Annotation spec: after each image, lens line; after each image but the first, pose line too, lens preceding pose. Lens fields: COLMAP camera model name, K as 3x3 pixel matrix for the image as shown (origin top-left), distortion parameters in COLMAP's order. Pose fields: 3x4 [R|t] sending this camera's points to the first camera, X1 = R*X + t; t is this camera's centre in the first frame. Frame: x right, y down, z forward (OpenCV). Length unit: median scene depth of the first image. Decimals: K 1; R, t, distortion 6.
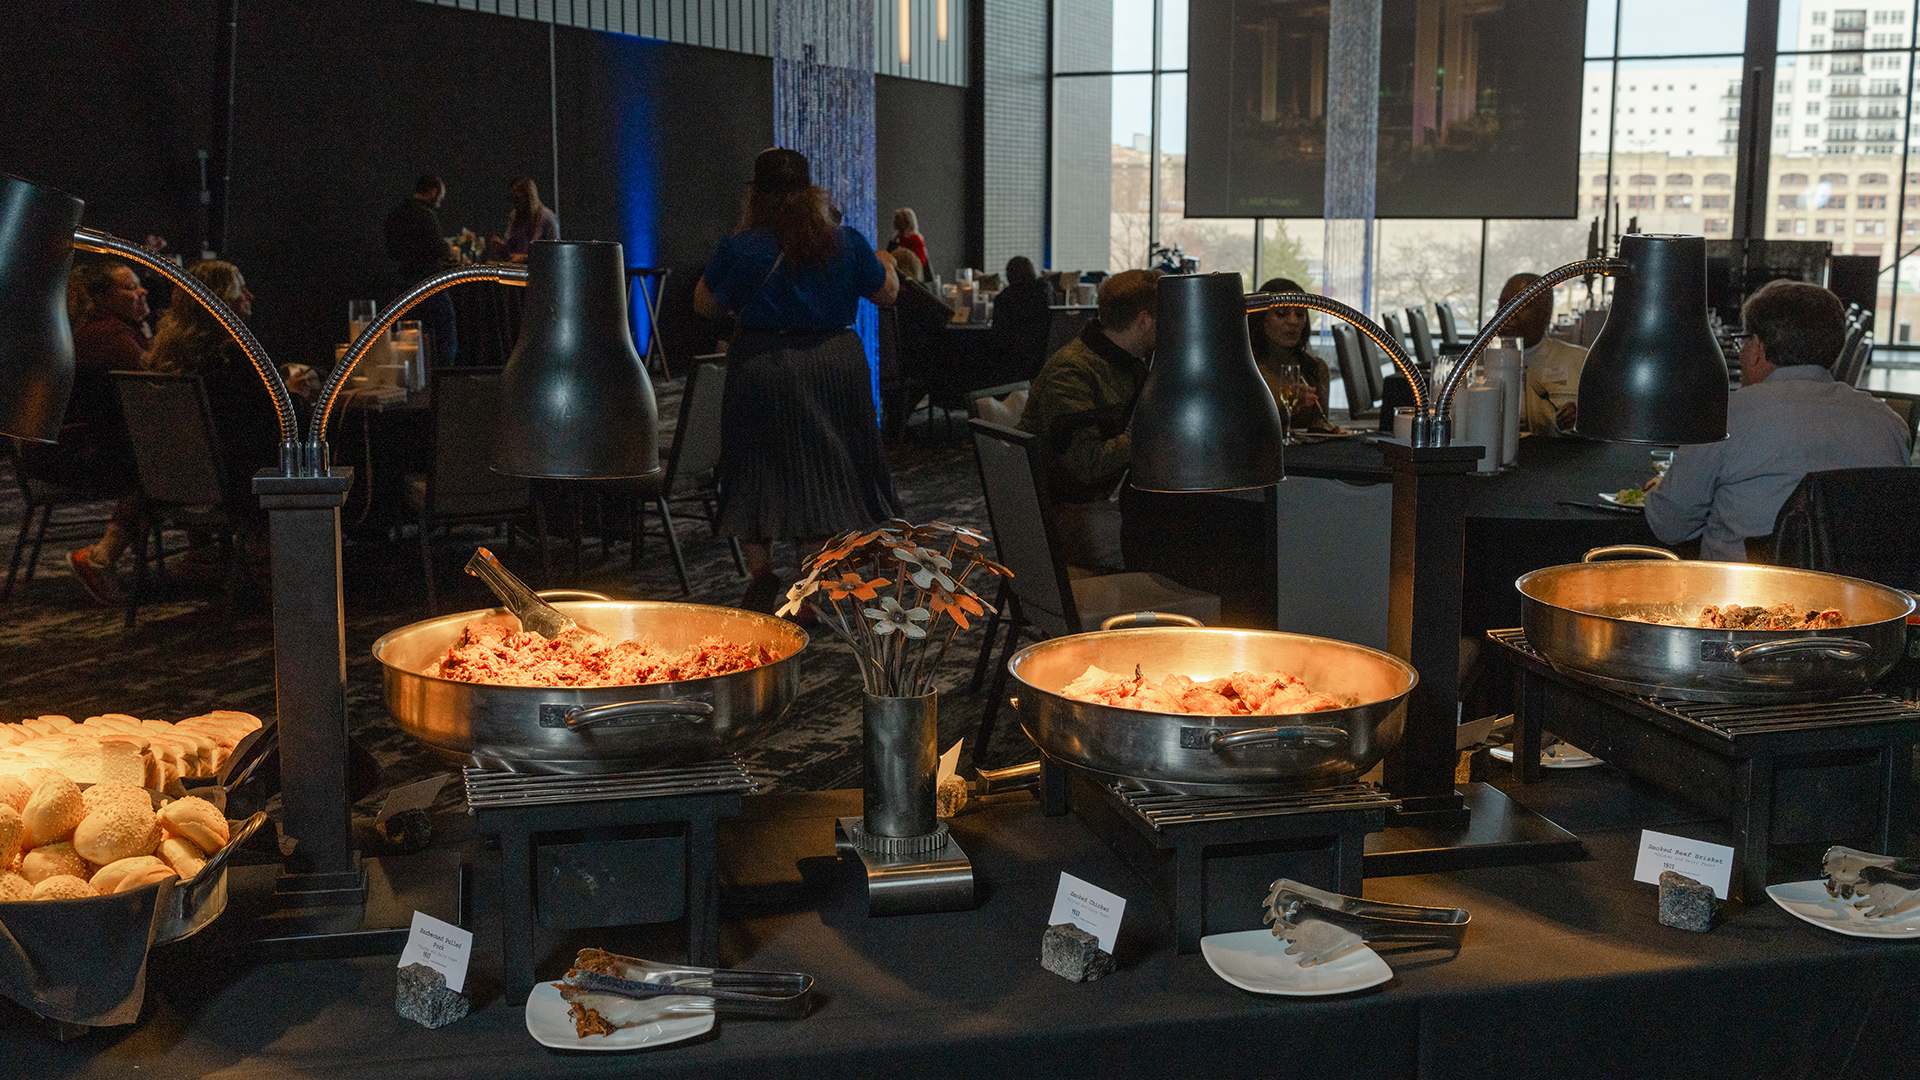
lens RADIAL K [[2024.1, 0, 960.0], [0, 2024.1, 540.0], [0, 0, 1]] dist [-0.031250, -0.004194]
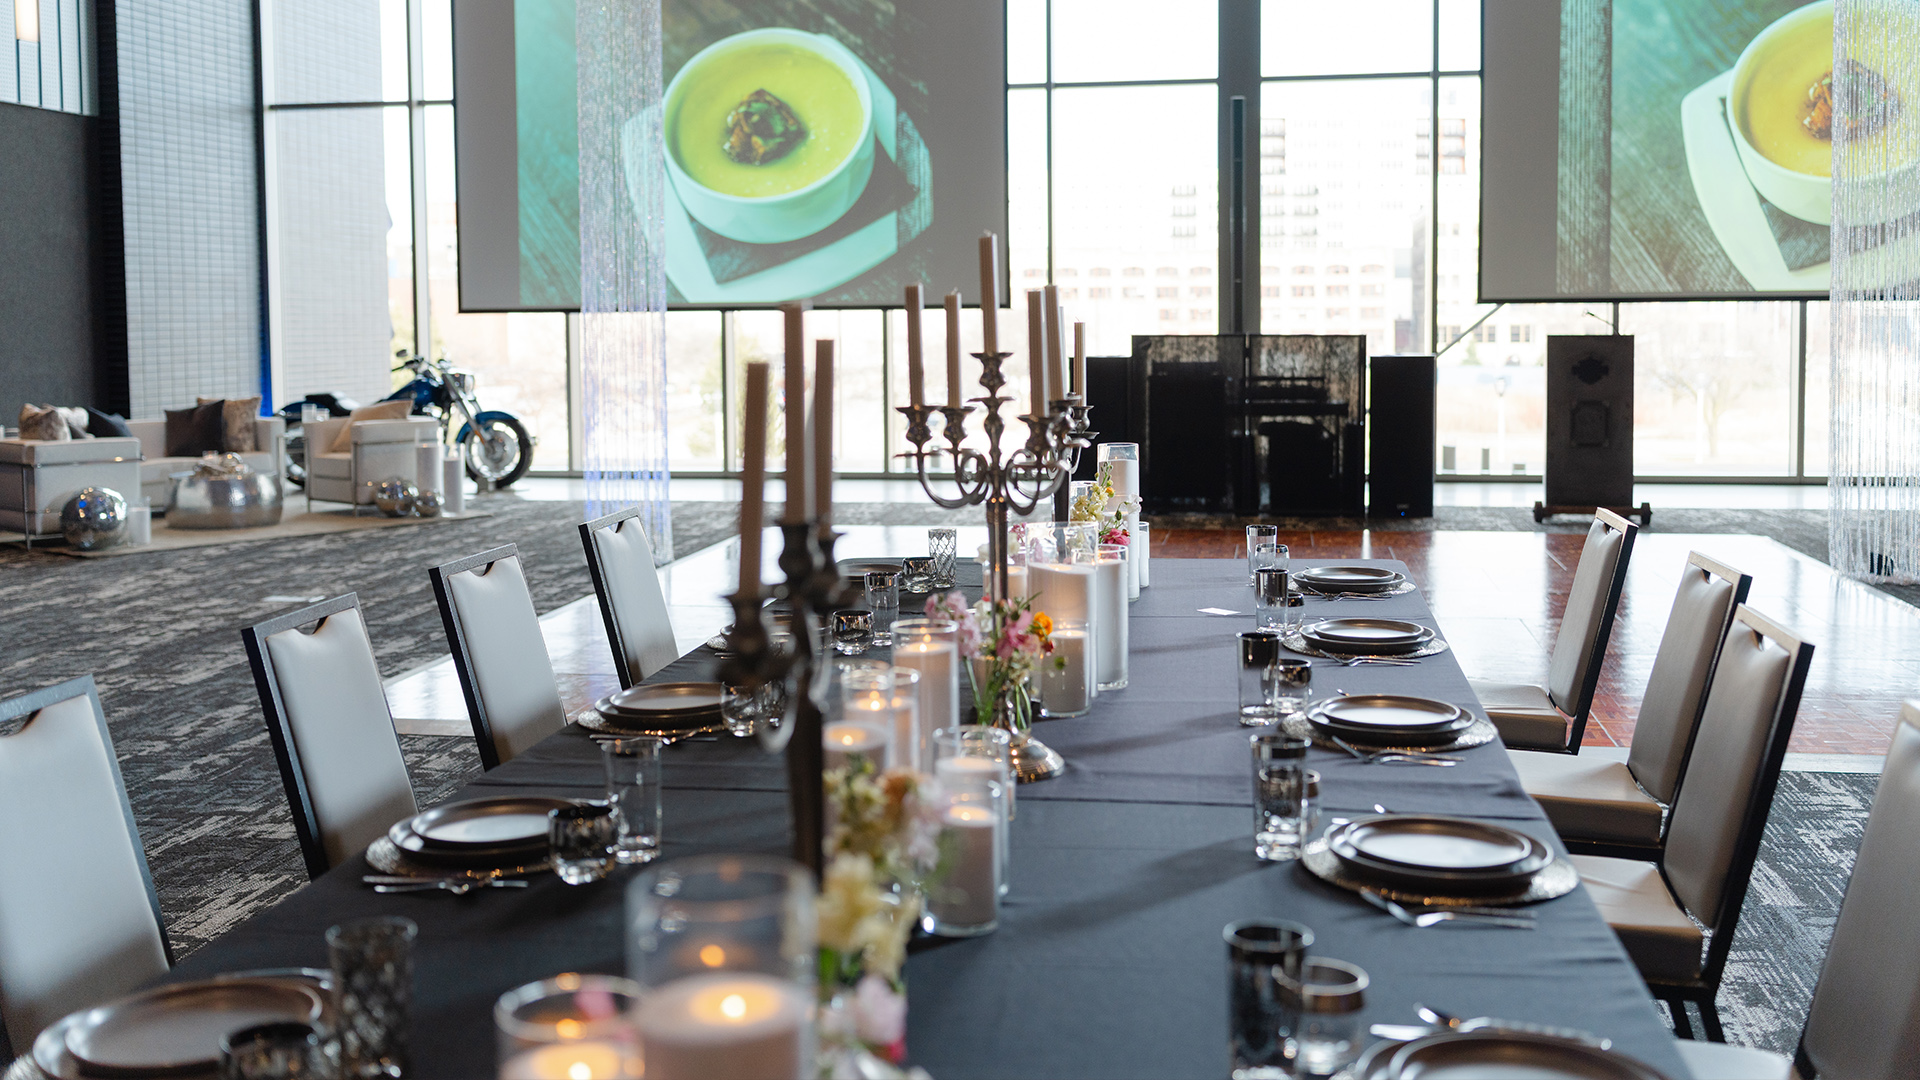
lens RADIAL K [[2024.1, 0, 960.0], [0, 2024.1, 540.0], [0, 0, 1]] dist [-0.031250, -0.004194]
pose [[0.968022, -0.036963, 0.248126, 0.108675], [0.048346, 0.998032, -0.039938, -0.049341], [-0.246161, 0.050657, 0.967904, 0.315142]]
